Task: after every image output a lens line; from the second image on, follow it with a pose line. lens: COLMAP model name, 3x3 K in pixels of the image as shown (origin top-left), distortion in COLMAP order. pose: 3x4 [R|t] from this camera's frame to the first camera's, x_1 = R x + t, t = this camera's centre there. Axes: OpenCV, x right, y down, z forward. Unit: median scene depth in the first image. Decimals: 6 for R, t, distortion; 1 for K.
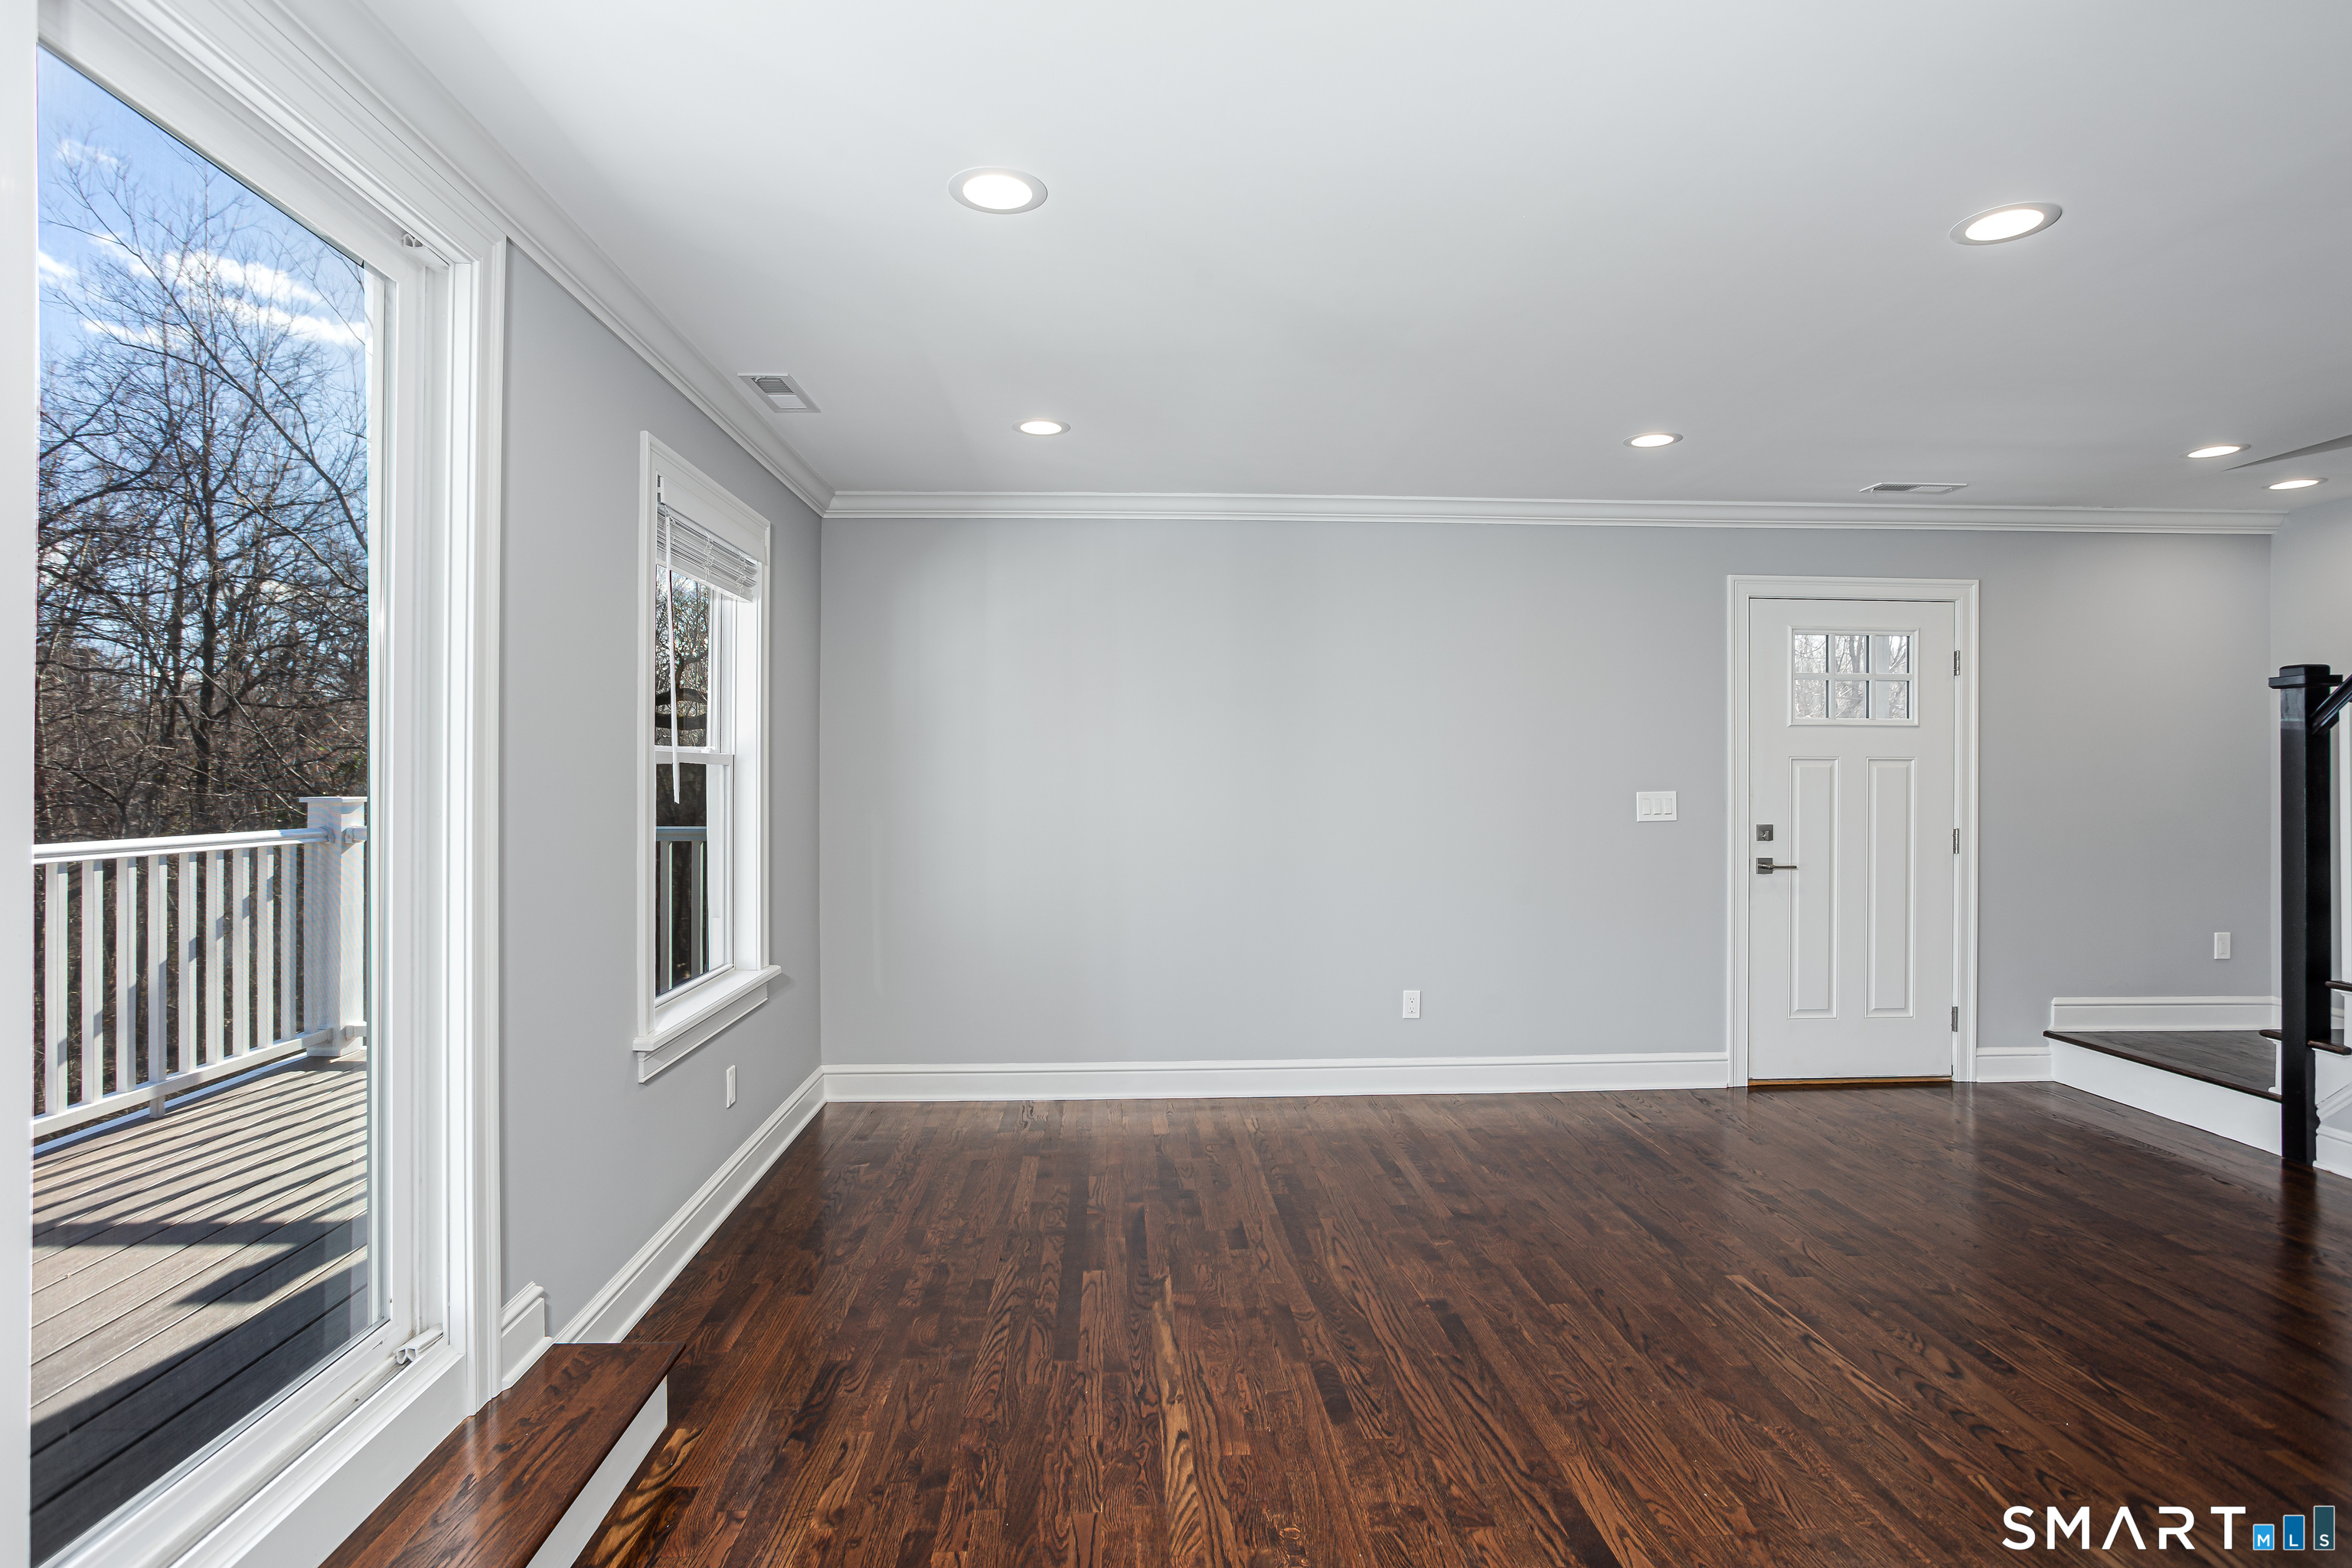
lens RADIAL K [[1224.1, 0, 1176.0], [0, 1224.1, 784.0], [0, 0, 1]] dist [-0.054603, 0.030092]
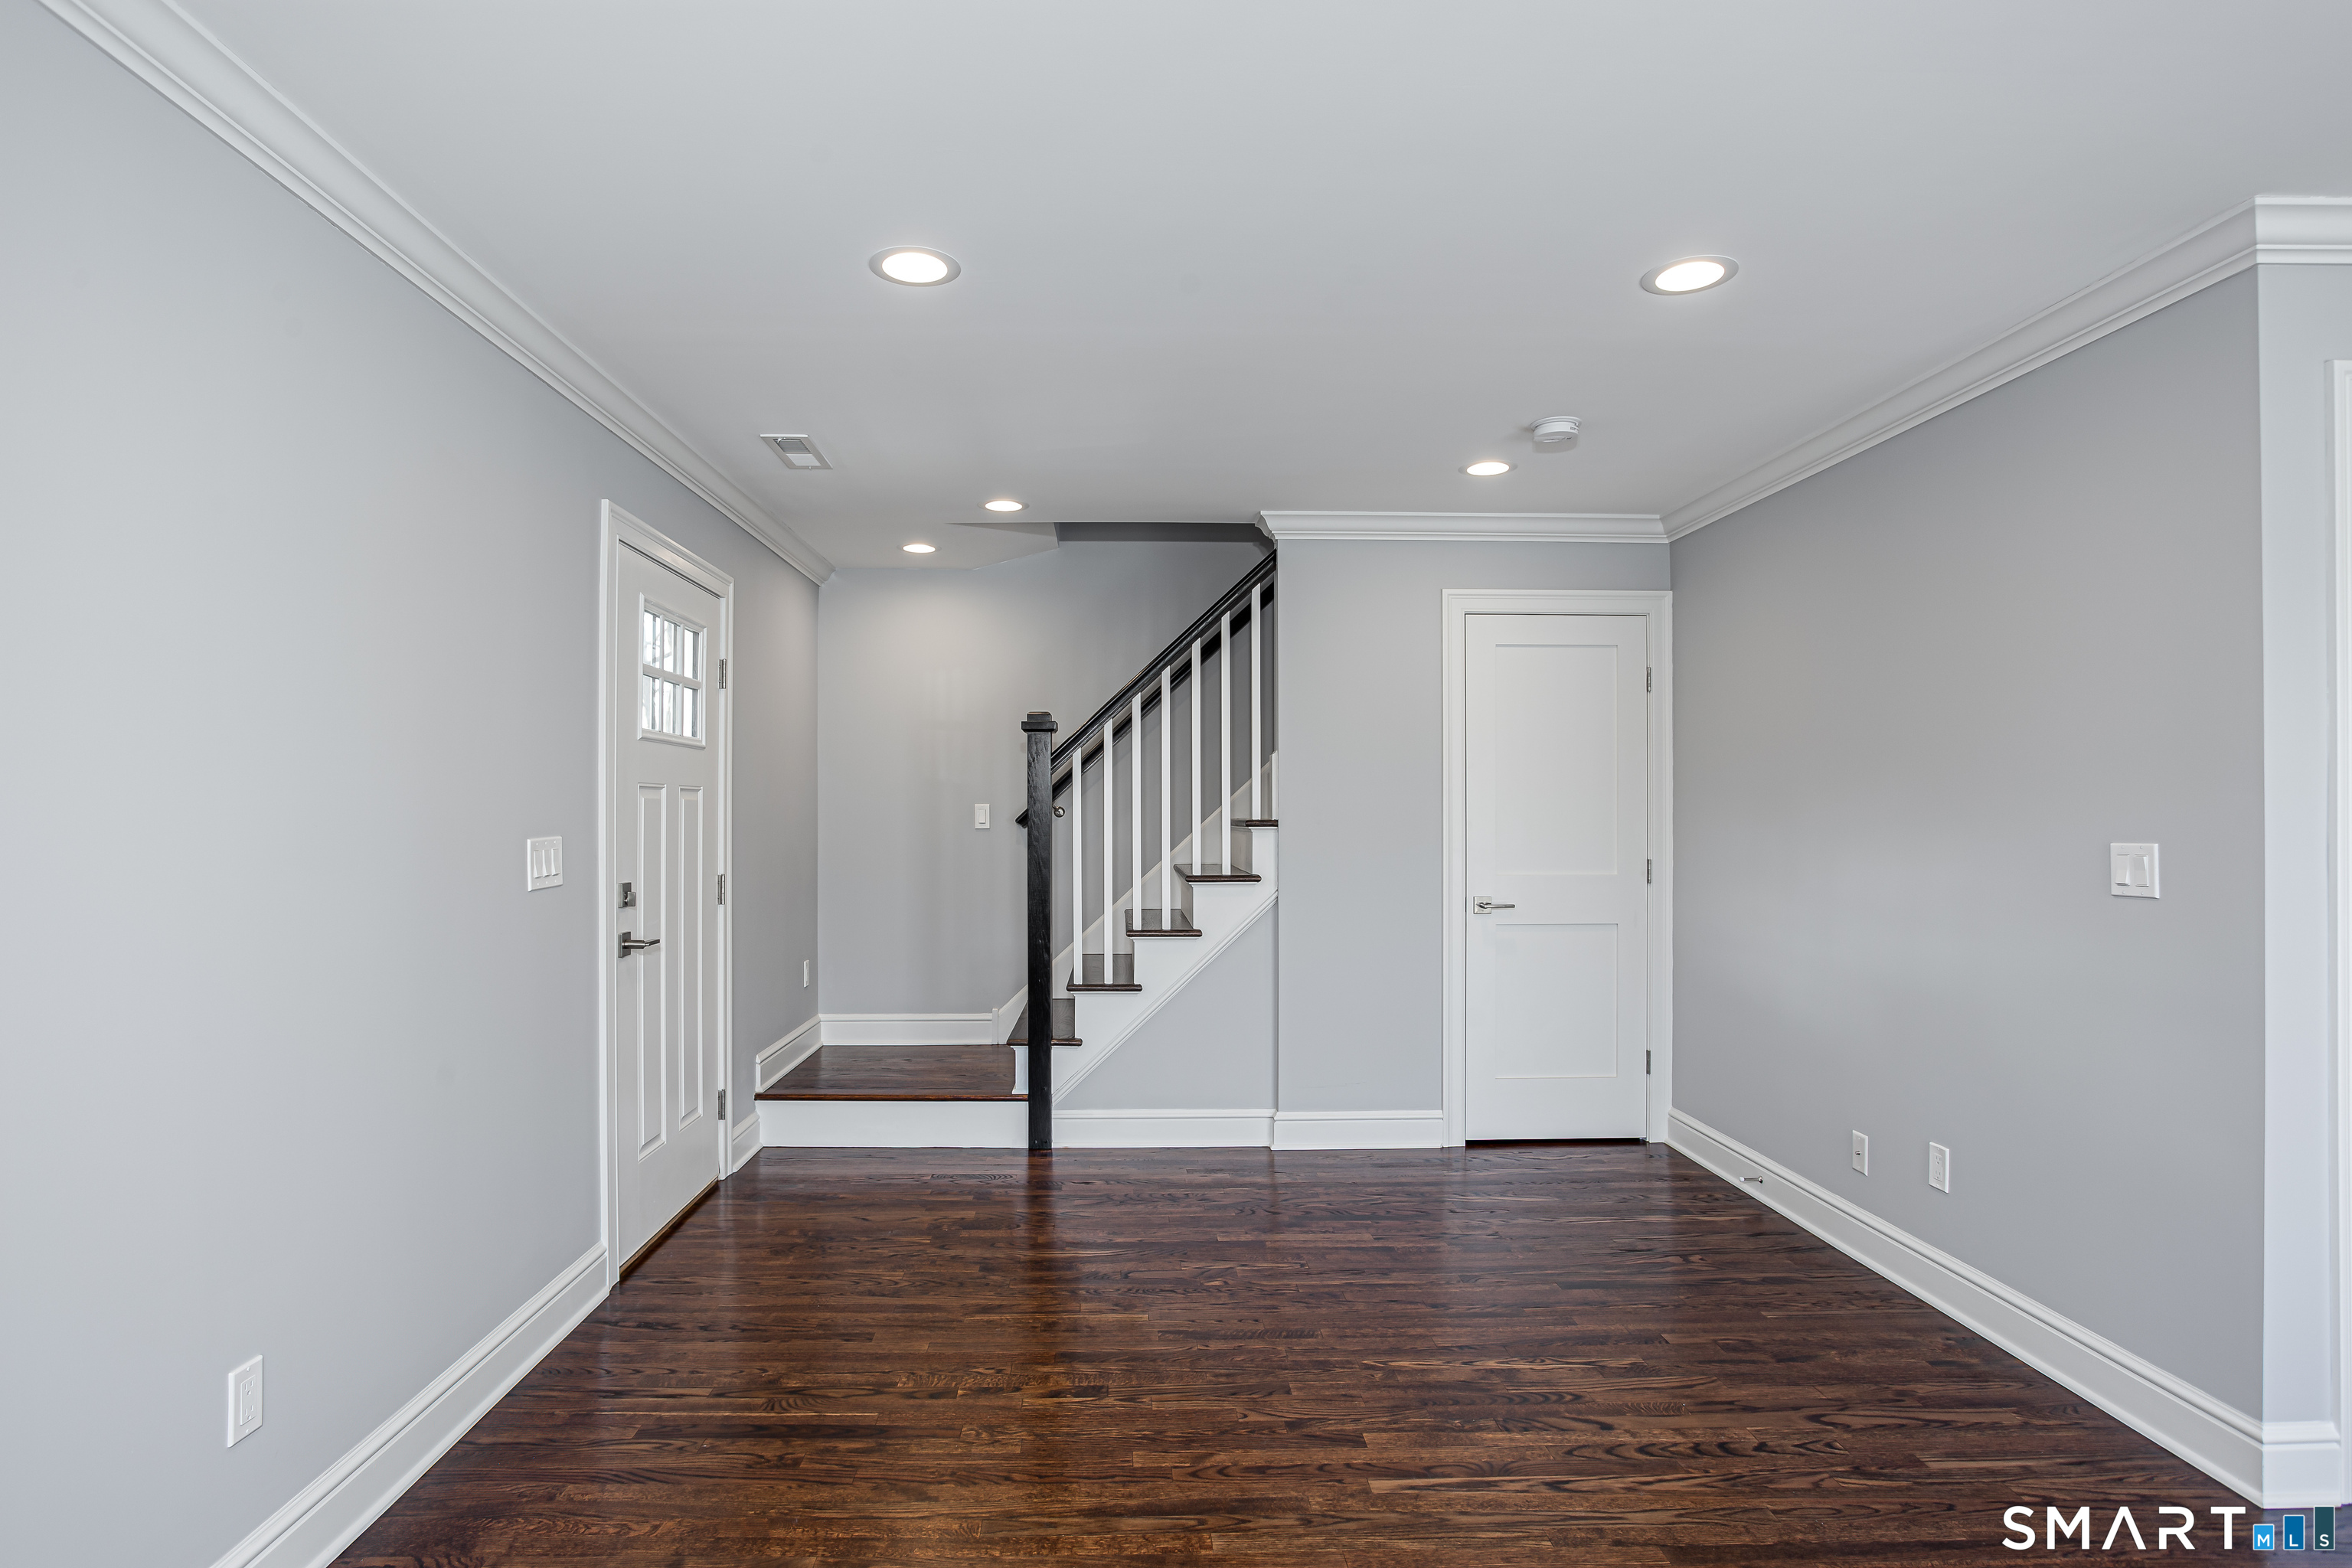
lens RADIAL K [[1224.1, 0, 1176.0], [0, 1224.1, 784.0], [0, 0, 1]] dist [-0.054603, 0.030092]
pose [[0.039336, 0.018047, 0.999063, -0.216508], [0.011762, 0.999759, -0.018523, -0.006946], [-0.999157, 0.012480, 0.039114, 0.823947]]
